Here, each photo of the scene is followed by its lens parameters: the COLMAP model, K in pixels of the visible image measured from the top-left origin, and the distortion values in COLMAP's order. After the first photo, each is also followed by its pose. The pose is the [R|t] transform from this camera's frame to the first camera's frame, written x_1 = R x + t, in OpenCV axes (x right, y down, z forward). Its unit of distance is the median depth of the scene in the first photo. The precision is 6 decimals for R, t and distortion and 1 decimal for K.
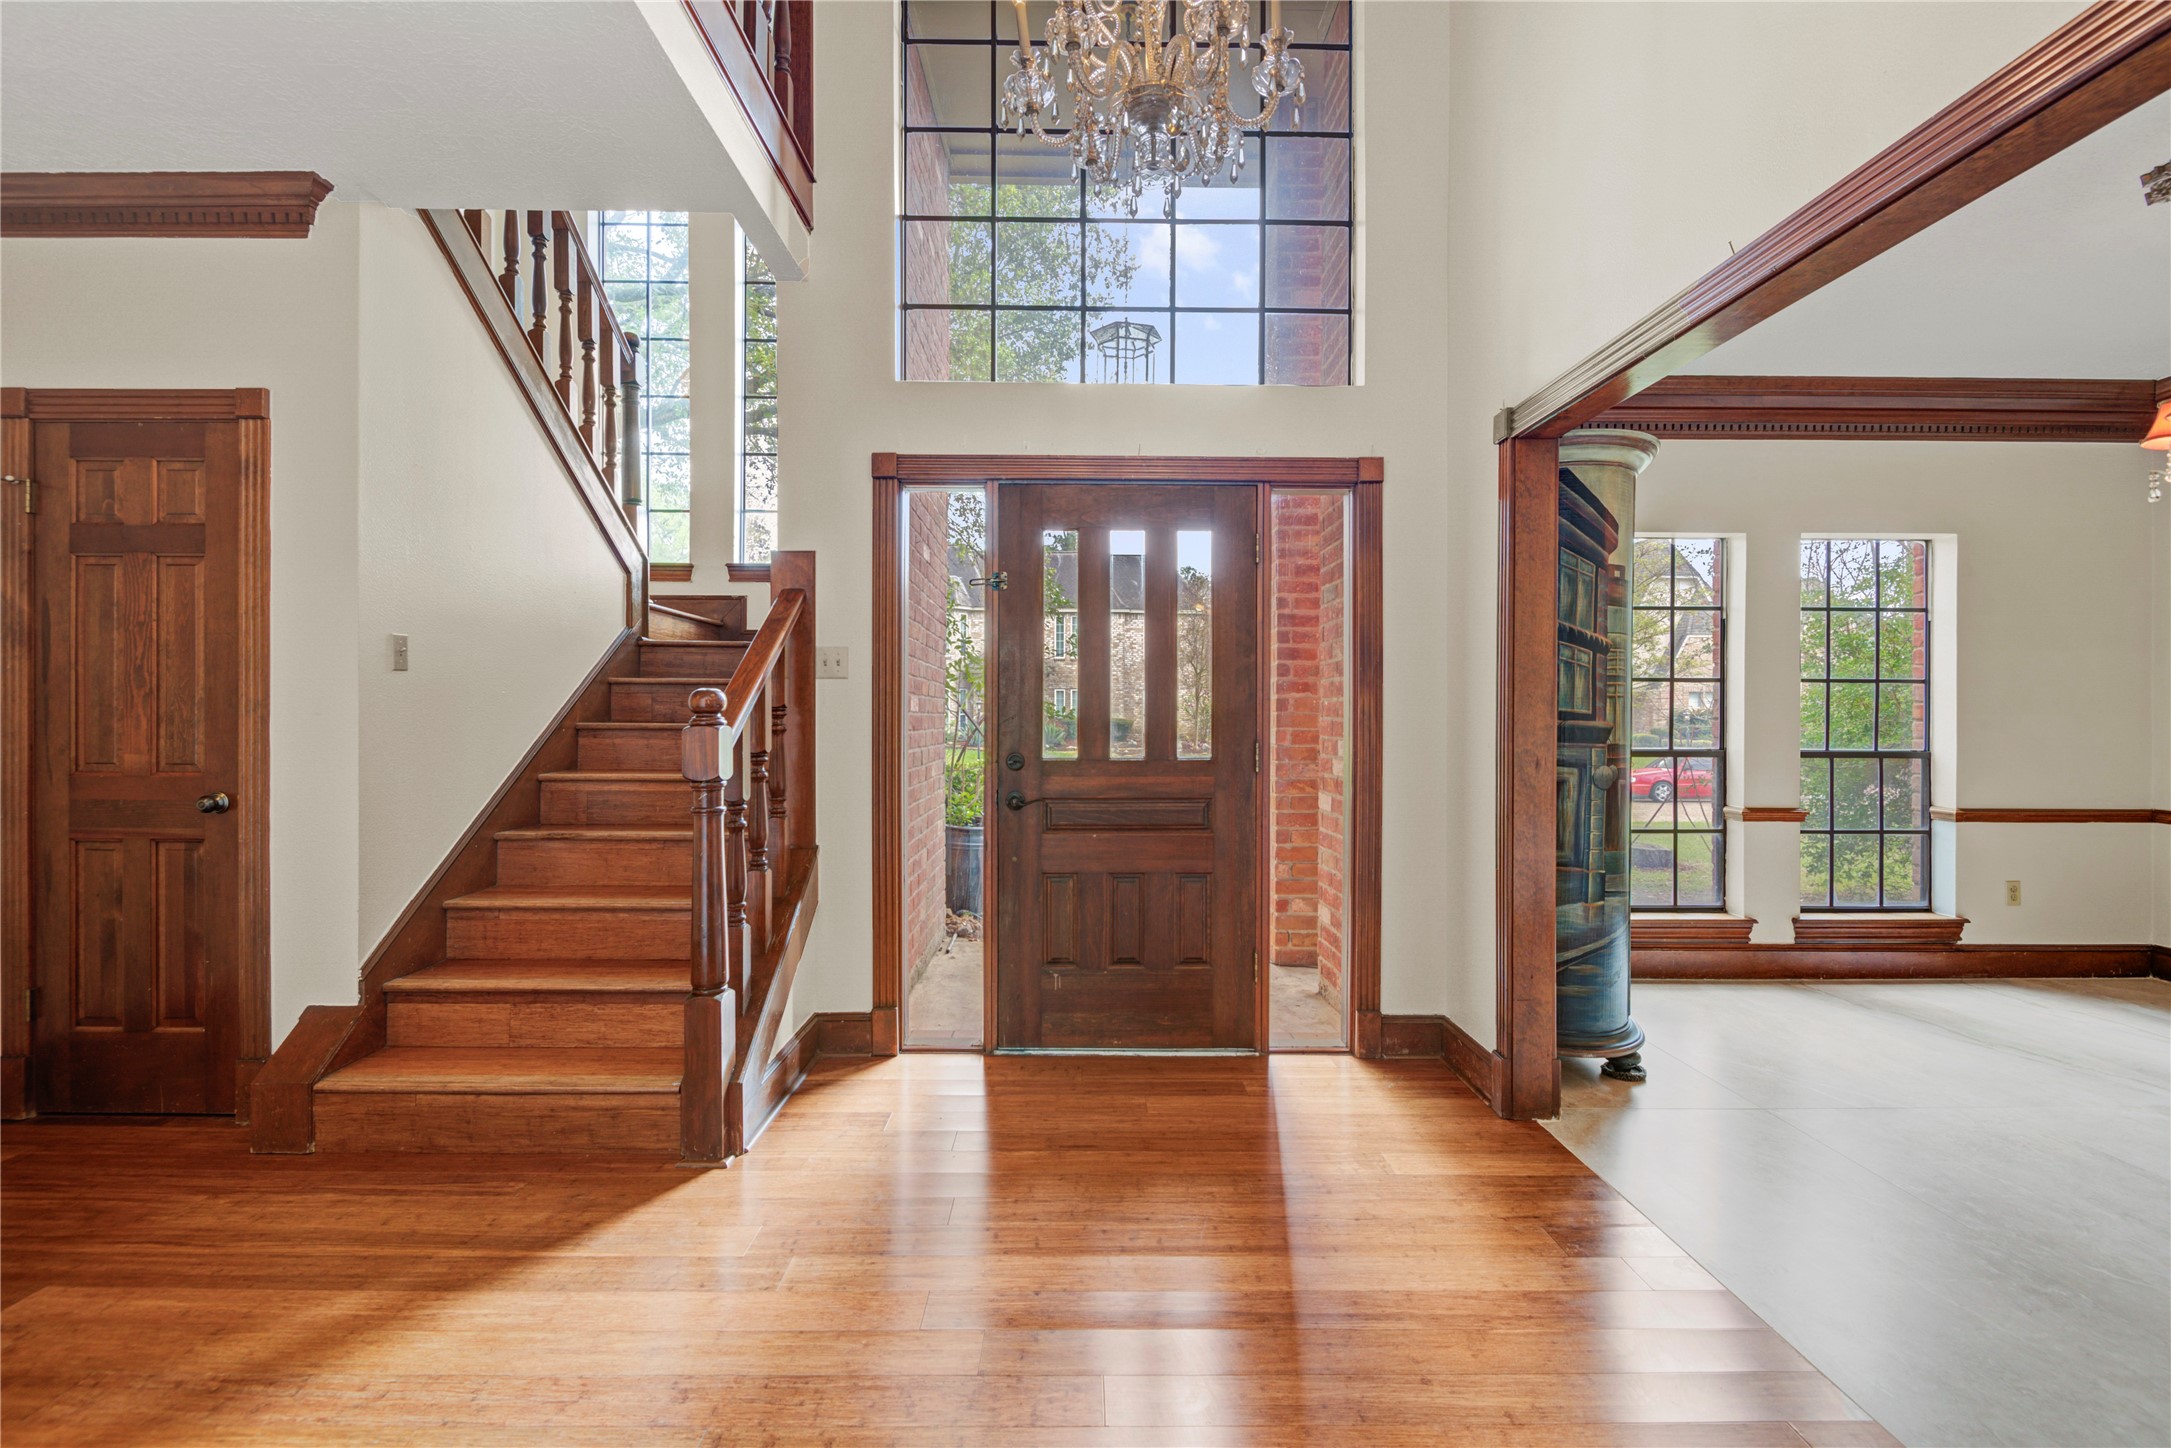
lens RADIAL K [[995.0, 0, 1092.9], [0, 995.0, 720.4], [0, 0, 1]] dist [0.000751, -0.000492]
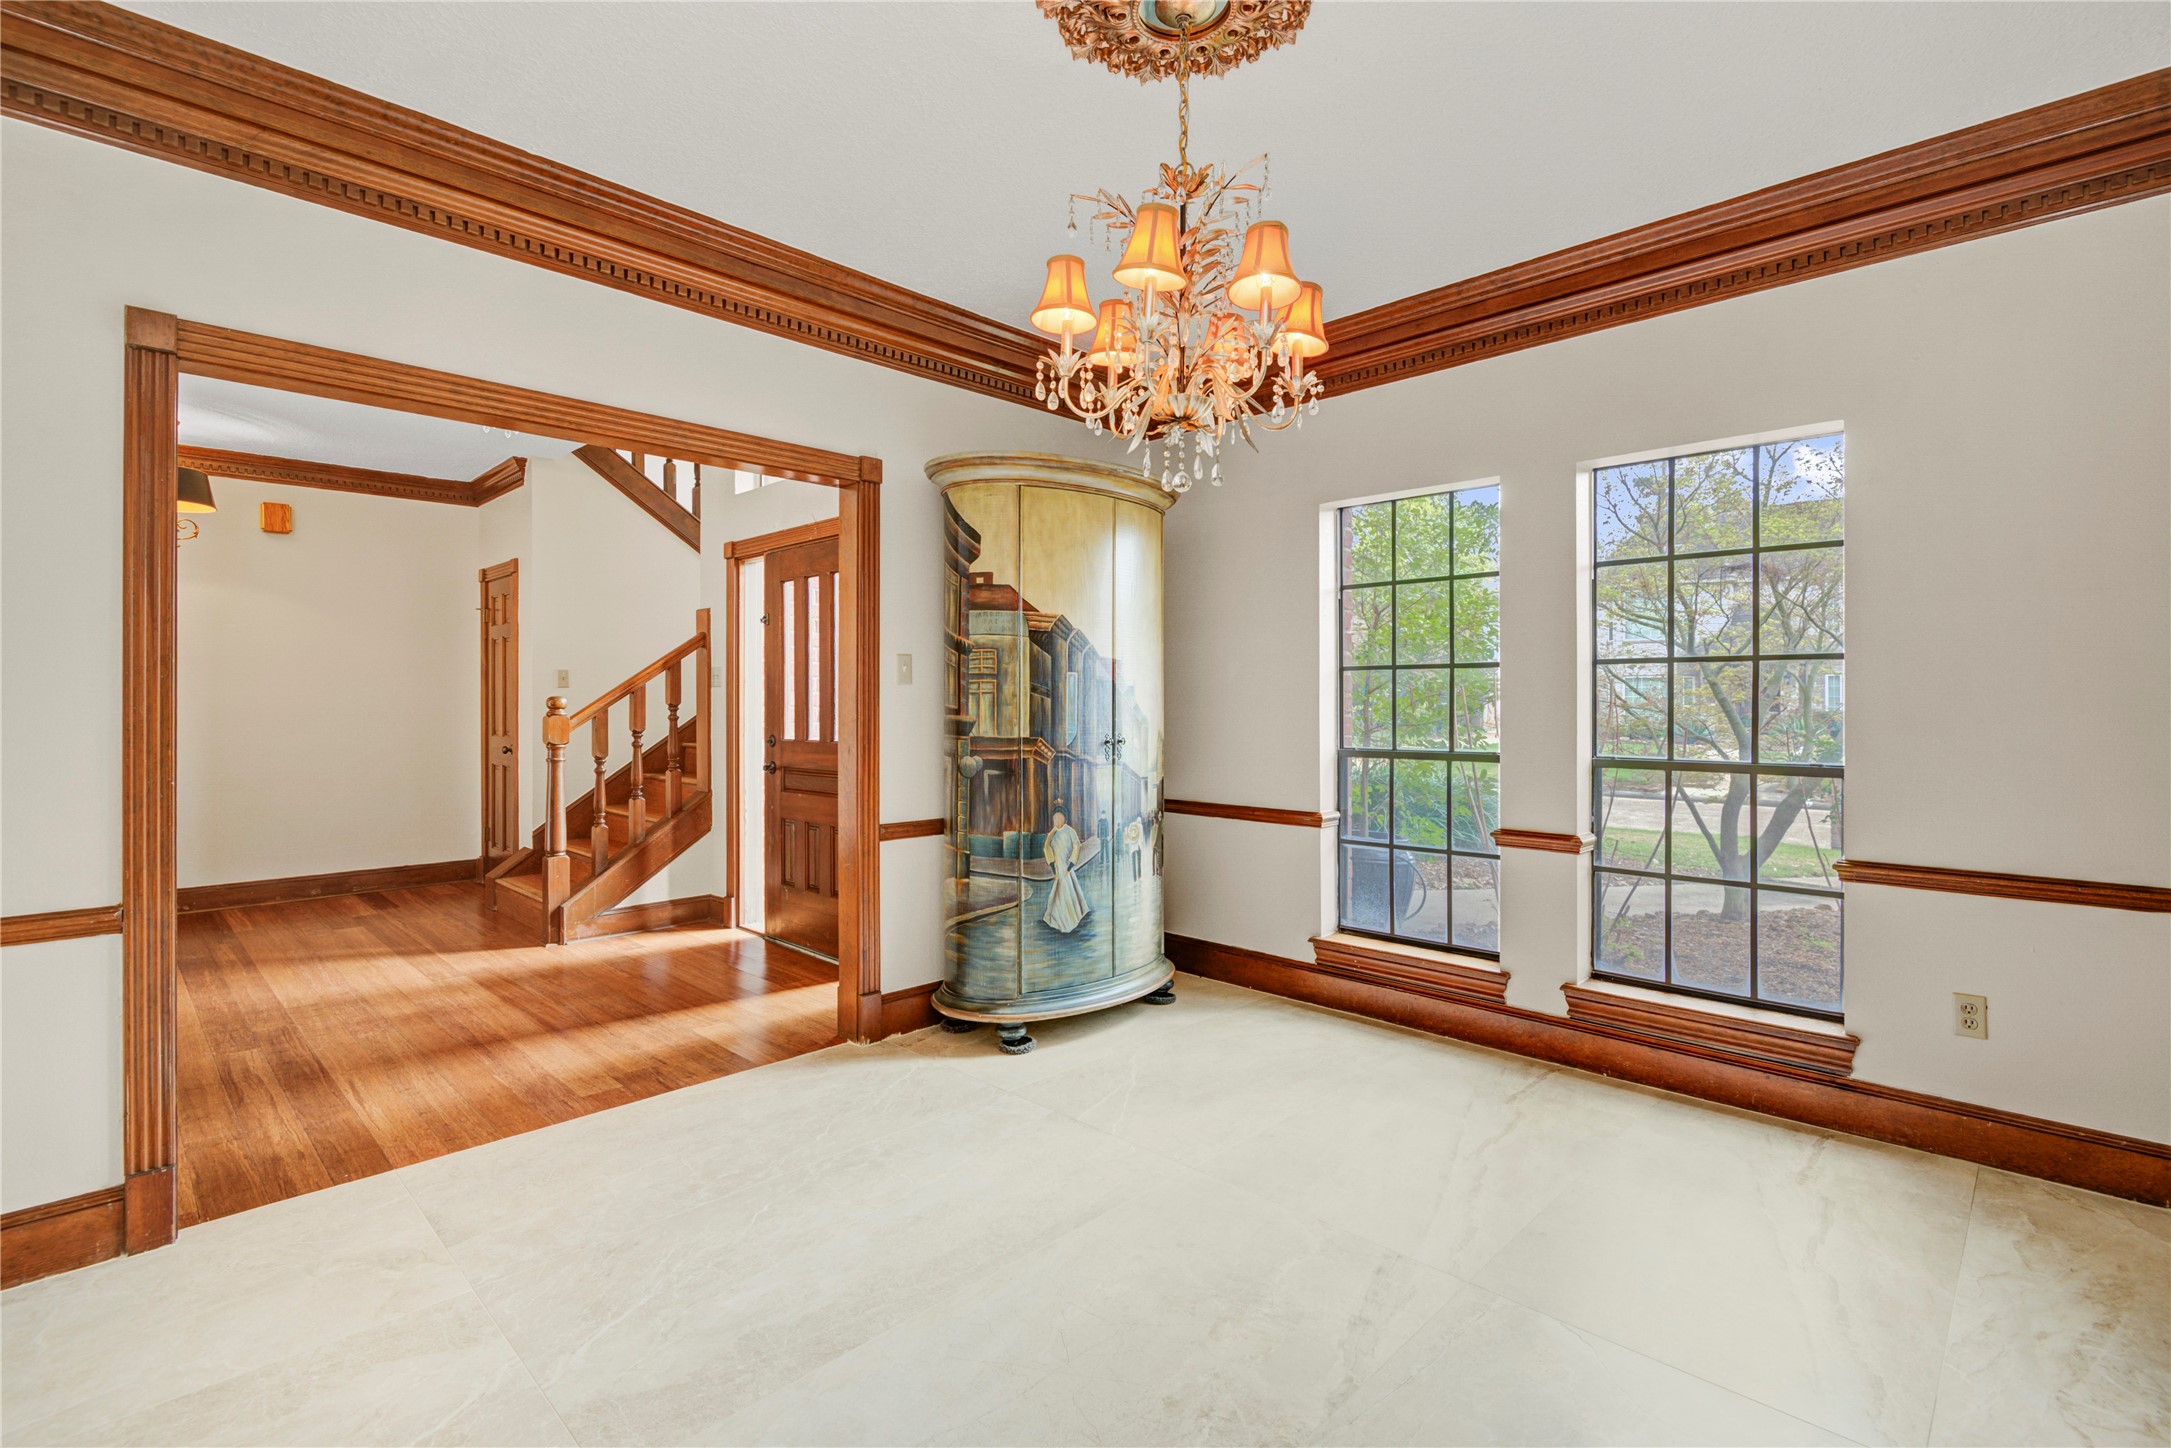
lens RADIAL K [[995.0, 0, 1079.0], [0, 995.0, 708.1], [0, 0, 1]] dist [0.000751, -0.000492]
pose [[0.703372, -0.000757, -0.710821, 0.977792], [-0.003895, 0.999980, -0.004918, -0.001447], [0.710811, 0.006228, 0.703356, 0.218927]]
